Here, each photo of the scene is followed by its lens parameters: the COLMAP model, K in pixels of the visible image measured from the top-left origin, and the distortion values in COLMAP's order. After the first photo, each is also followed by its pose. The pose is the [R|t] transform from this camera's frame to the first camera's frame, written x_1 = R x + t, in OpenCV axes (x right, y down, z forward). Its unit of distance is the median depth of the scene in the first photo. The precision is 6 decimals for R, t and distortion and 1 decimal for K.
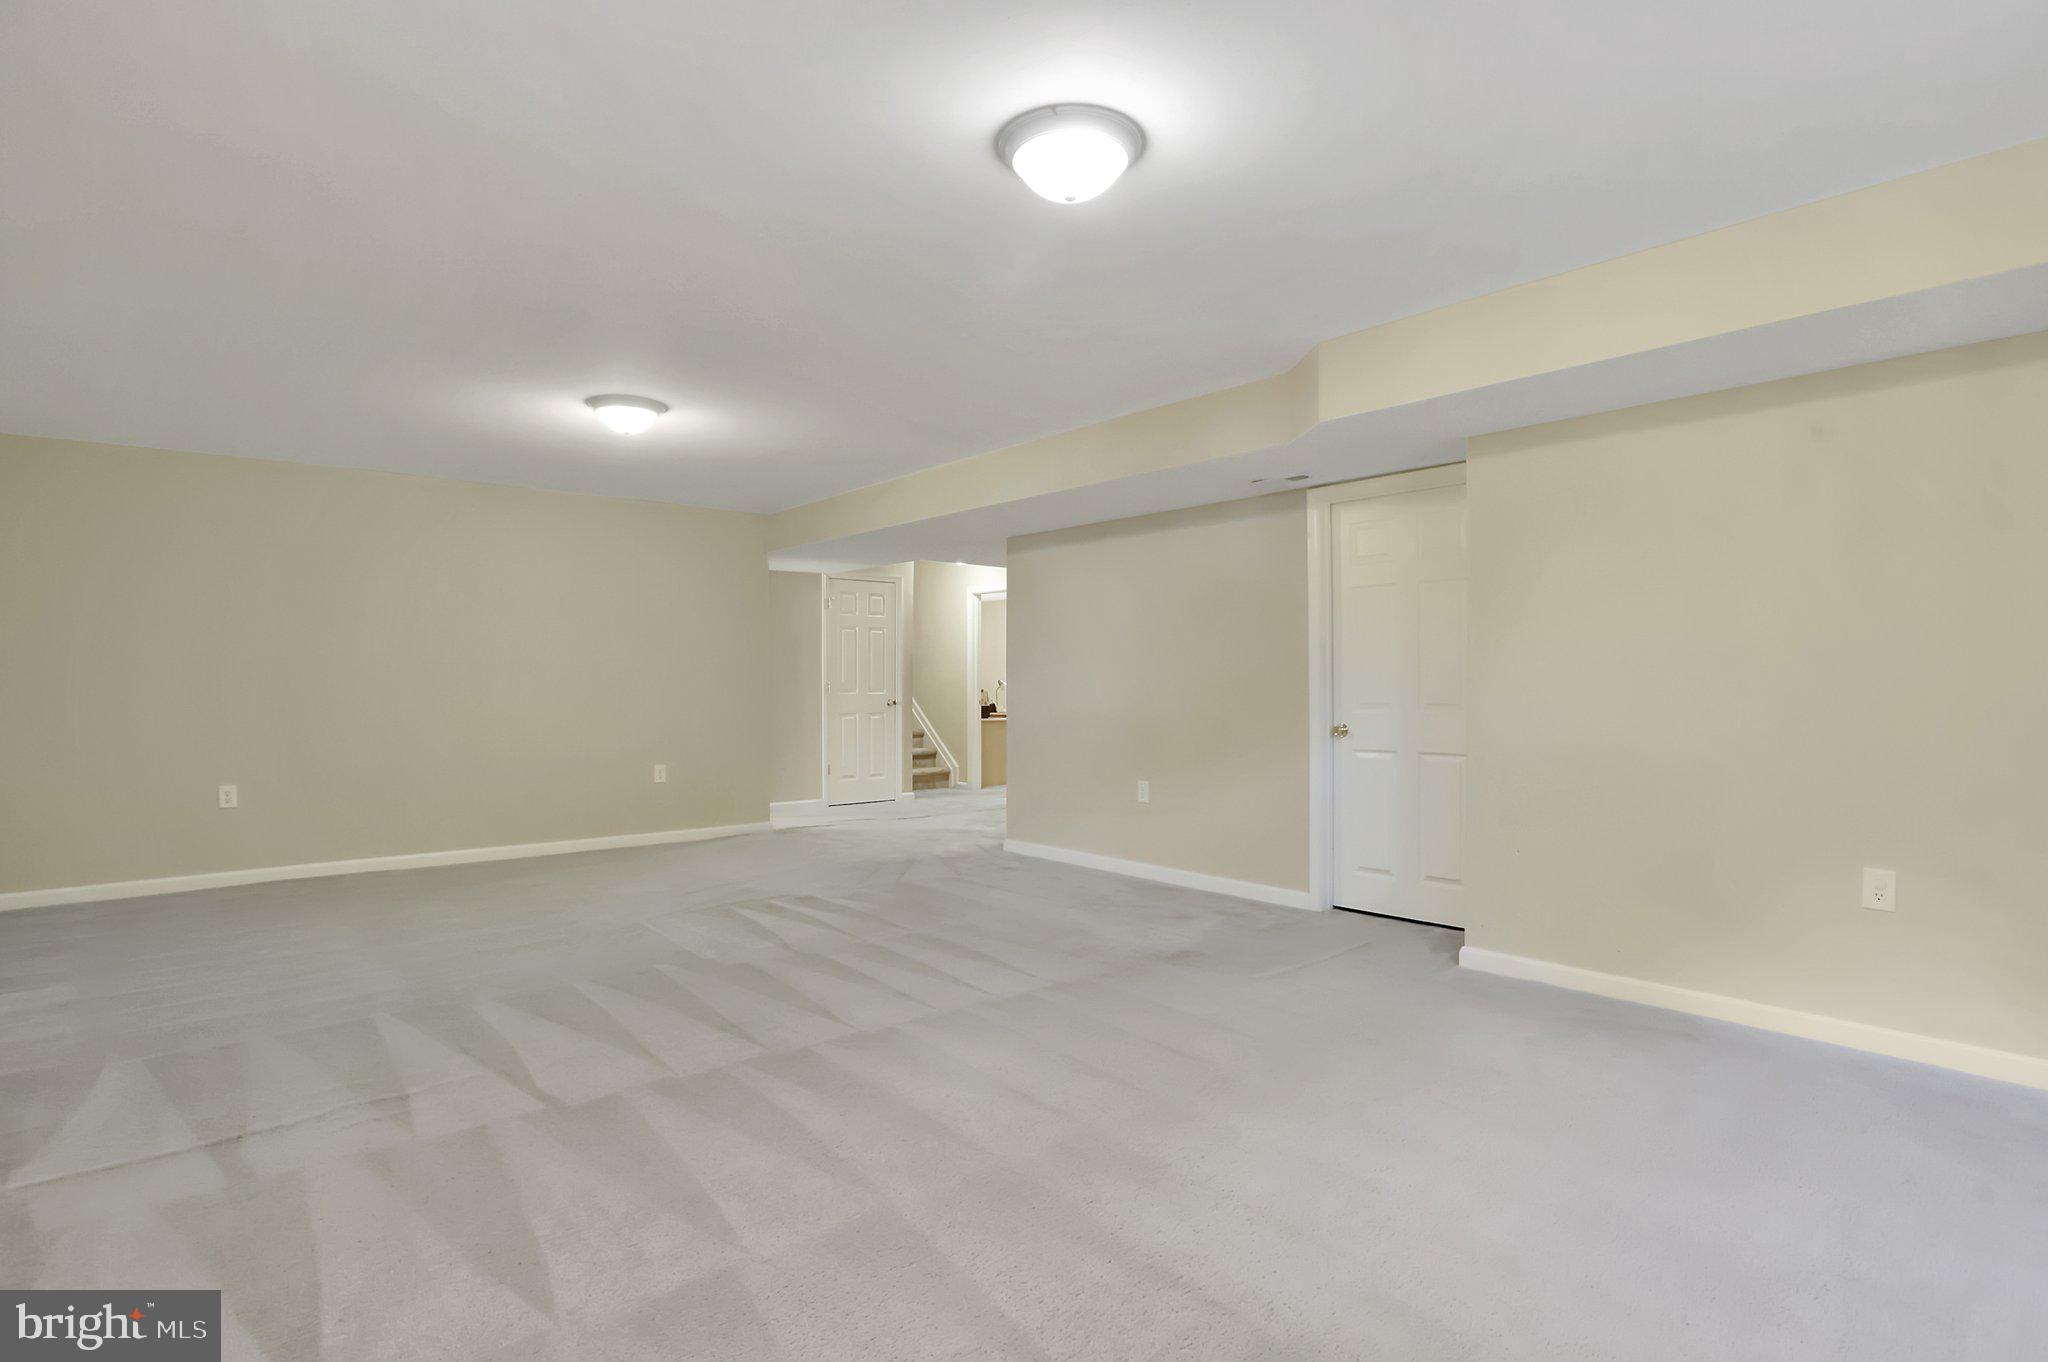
lens RADIAL K [[1003.3, 0, 1024.0], [0, 1003.3, 681.0], [0, 0, 1]] dist [0.001689, 0.000499]
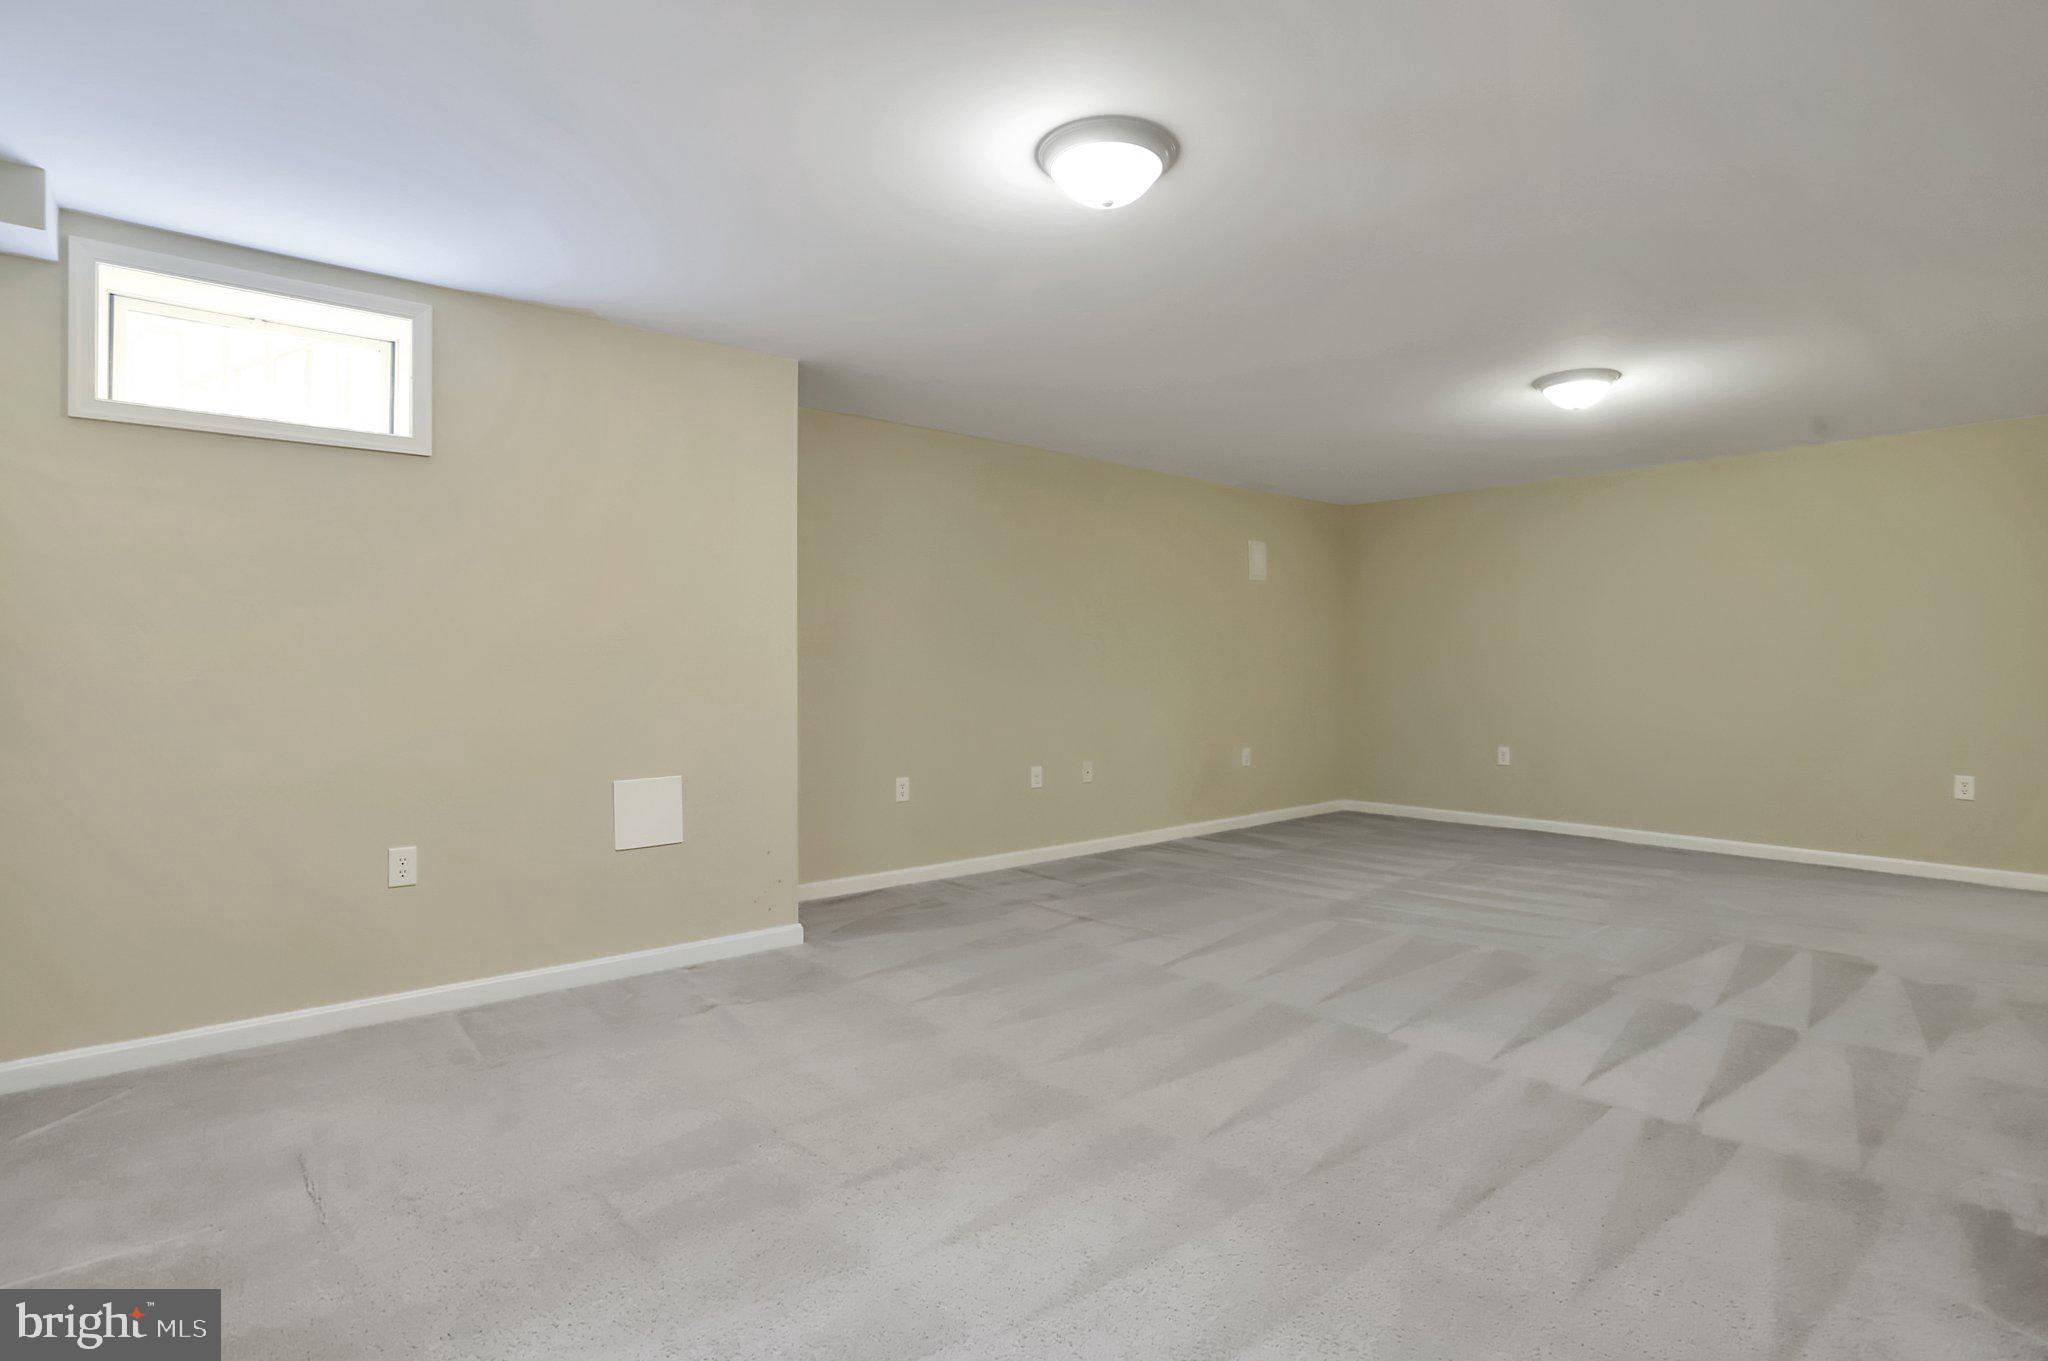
lens RADIAL K [[1003.3, 0, 1037.3], [0, 1003.3, 667.7], [0, 0, 1]] dist [-0.001712, 0.000439]
pose [[0.029735, -0.000632, -0.999558, 0.656625], [0.003063, 0.999995, -0.000541, 0.004422], [0.999553, -0.003046, 0.029737, 0.553064]]
